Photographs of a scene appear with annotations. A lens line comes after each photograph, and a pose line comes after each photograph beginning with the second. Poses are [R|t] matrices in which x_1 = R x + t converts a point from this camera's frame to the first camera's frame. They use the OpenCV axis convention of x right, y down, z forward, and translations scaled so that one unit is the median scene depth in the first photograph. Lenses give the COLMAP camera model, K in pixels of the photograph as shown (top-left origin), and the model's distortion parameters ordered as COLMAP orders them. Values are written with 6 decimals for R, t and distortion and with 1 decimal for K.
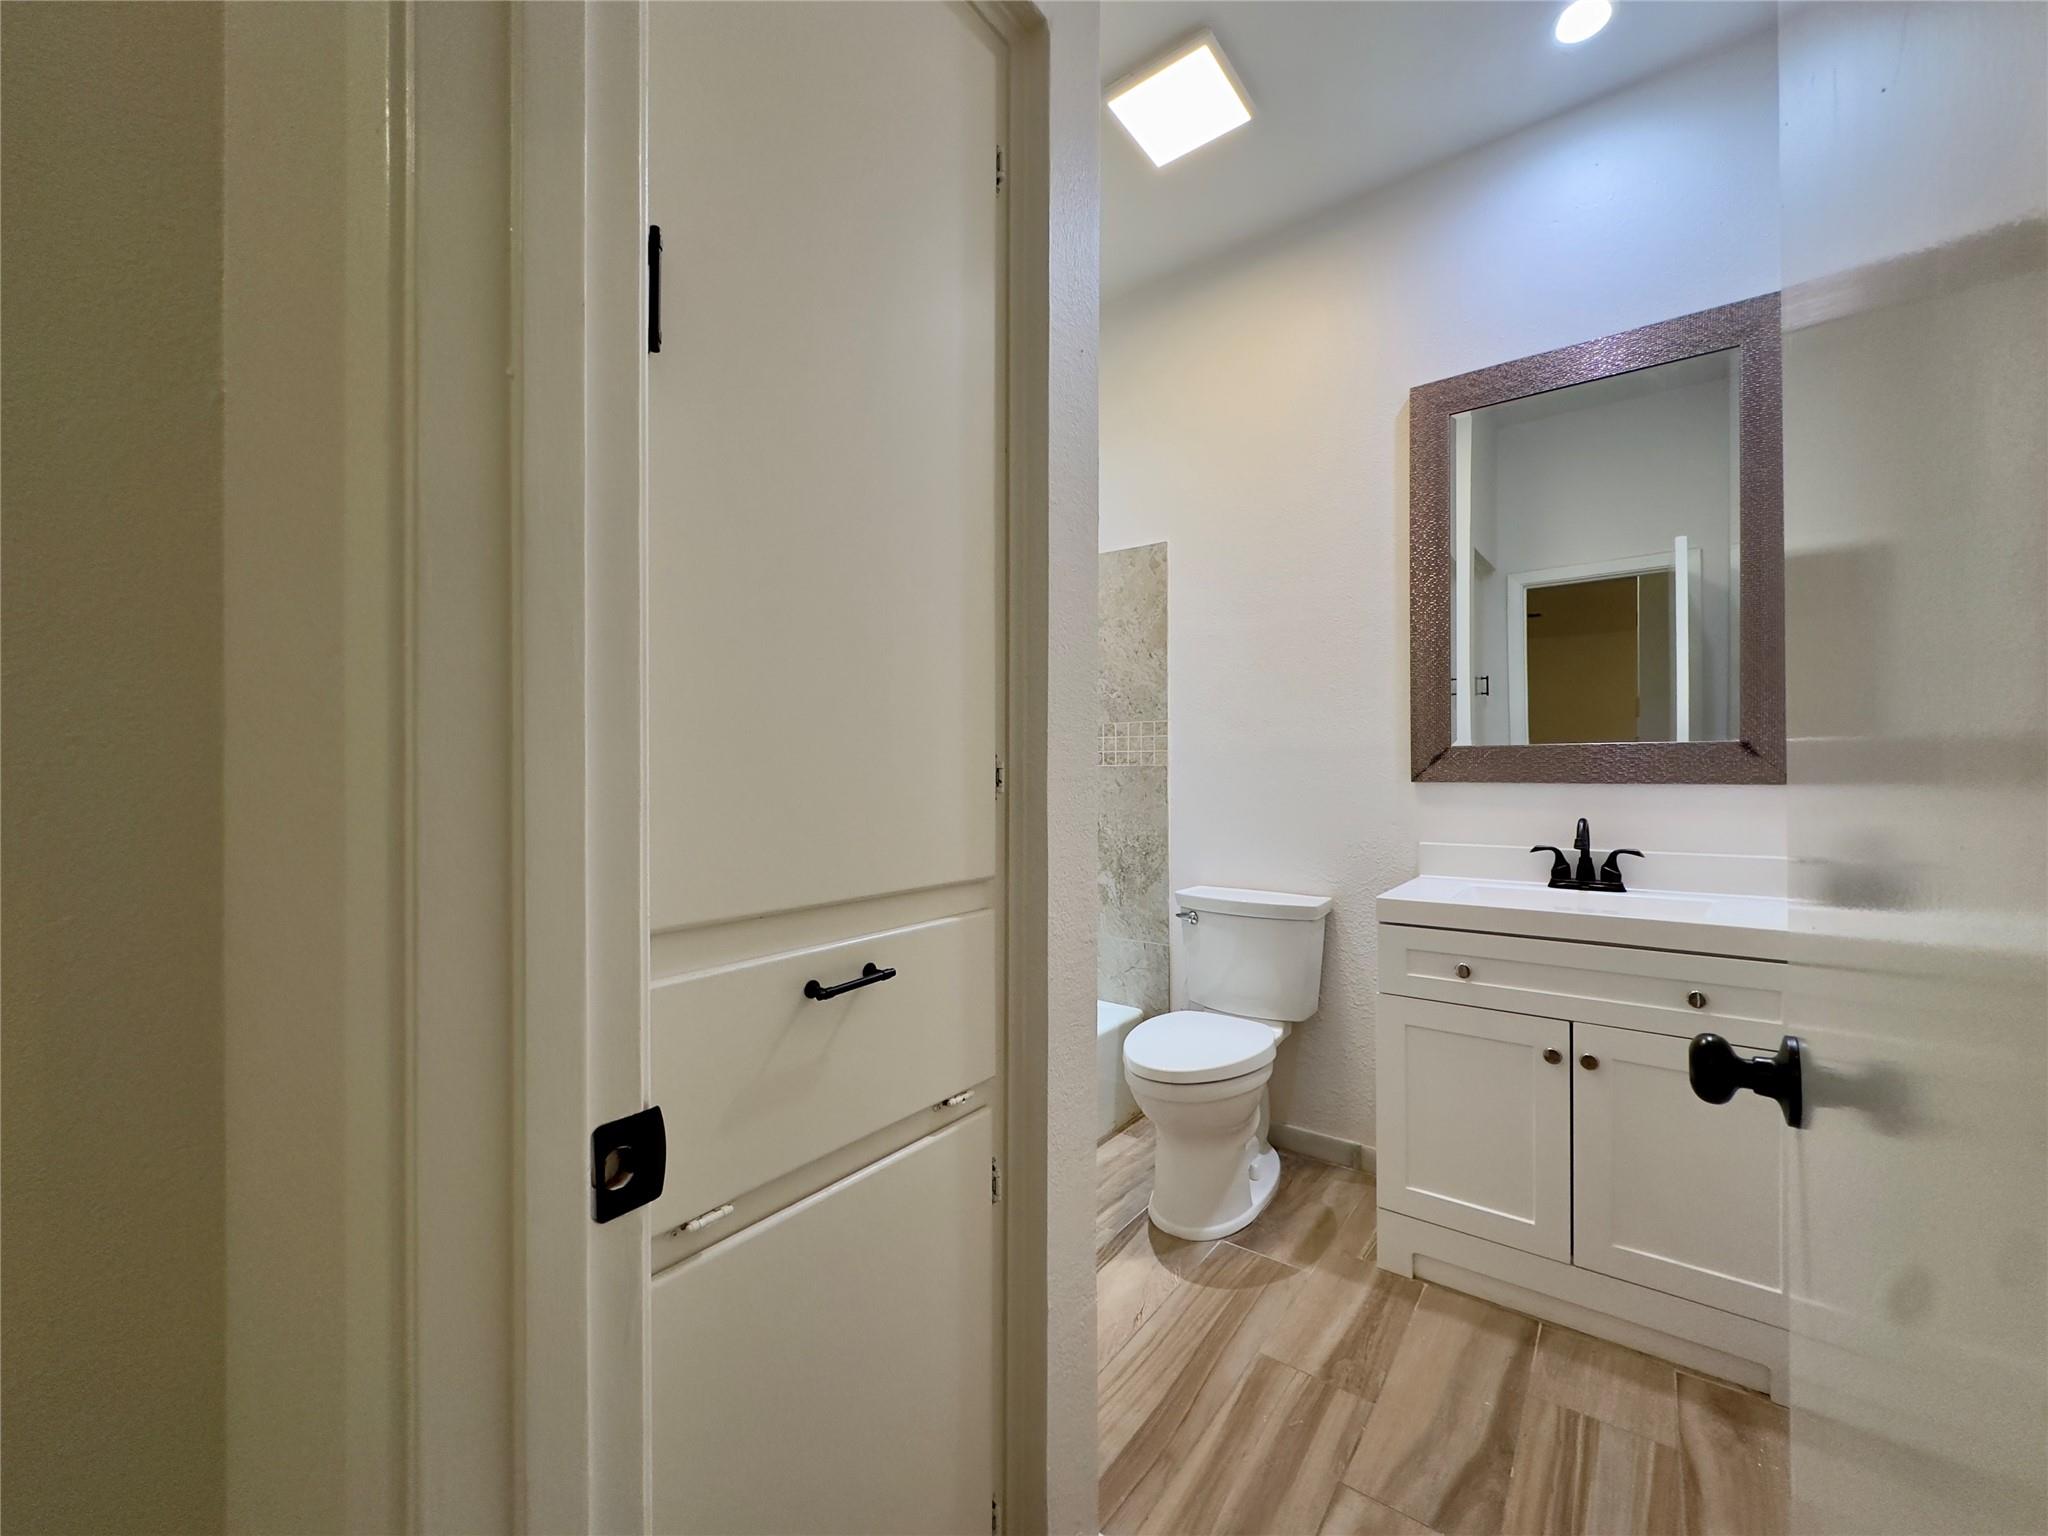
lens RADIAL K [[831.0, 0, 1017.3], [0, 831.0, 778.5], [0, 0, 1]] dist [0.002501, 0.000077]
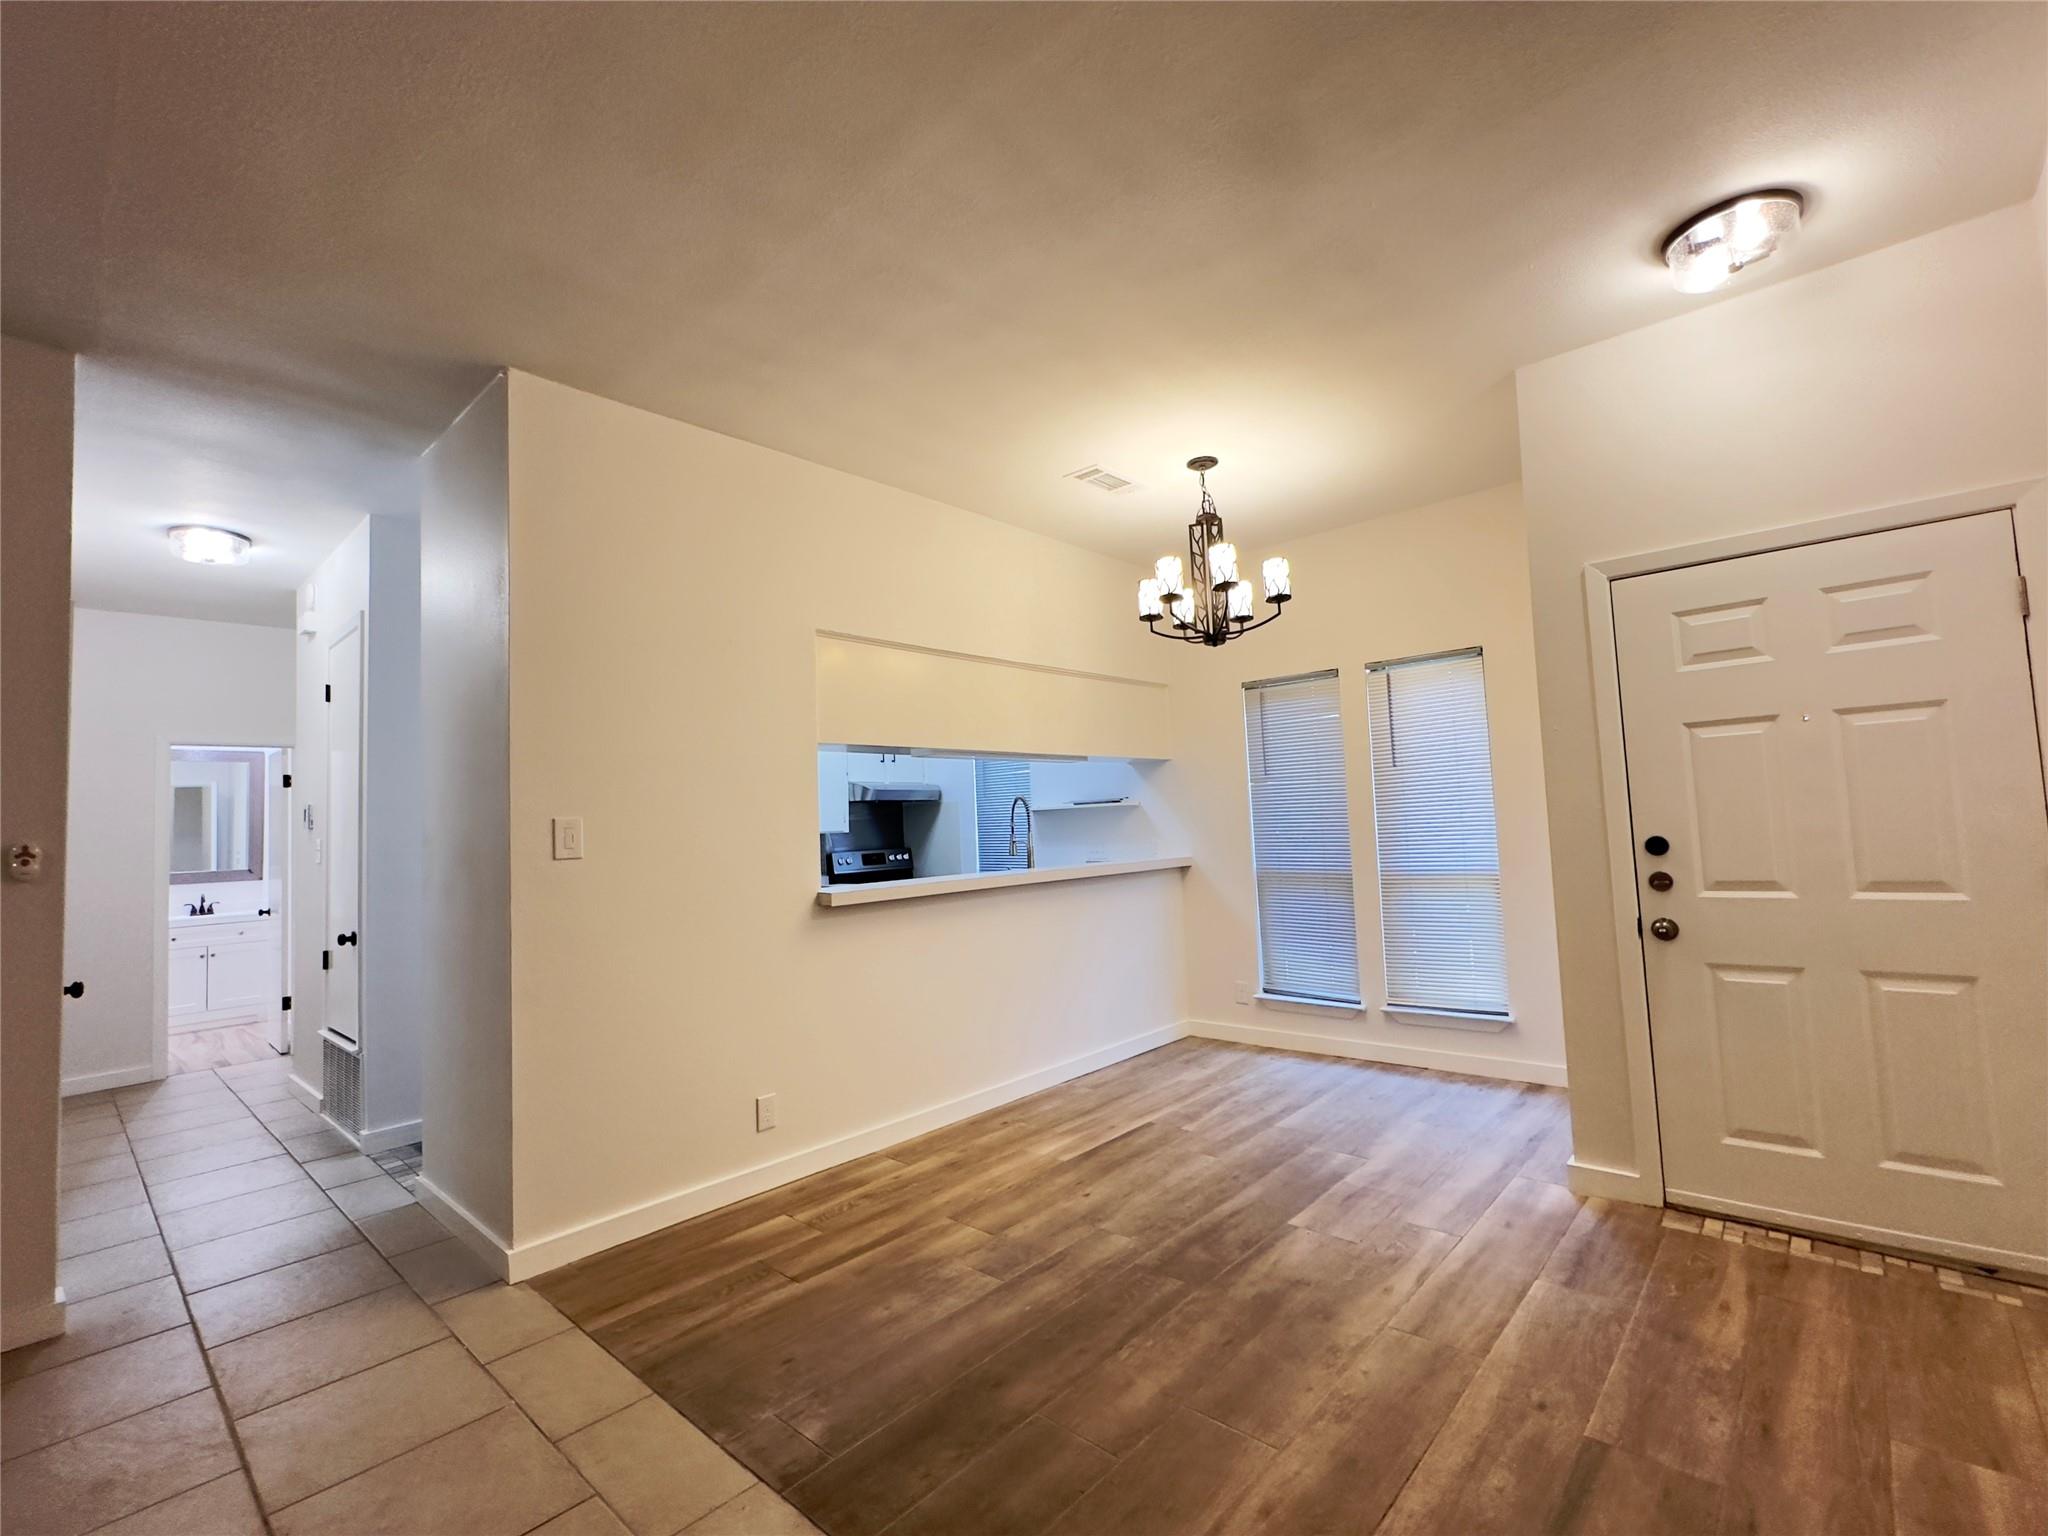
lens RADIAL K [[897.9, 0, 1035.7], [0, 897.9, 767.0], [0, 0, 1]] dist [-0.000053, 0.000577]
pose [[0.089463, 0.065453, 0.993837, -2.901706], [0.042470, 0.996680, -0.069463, -0.075557], [-0.995084, 0.048423, 0.086386, -2.934729]]
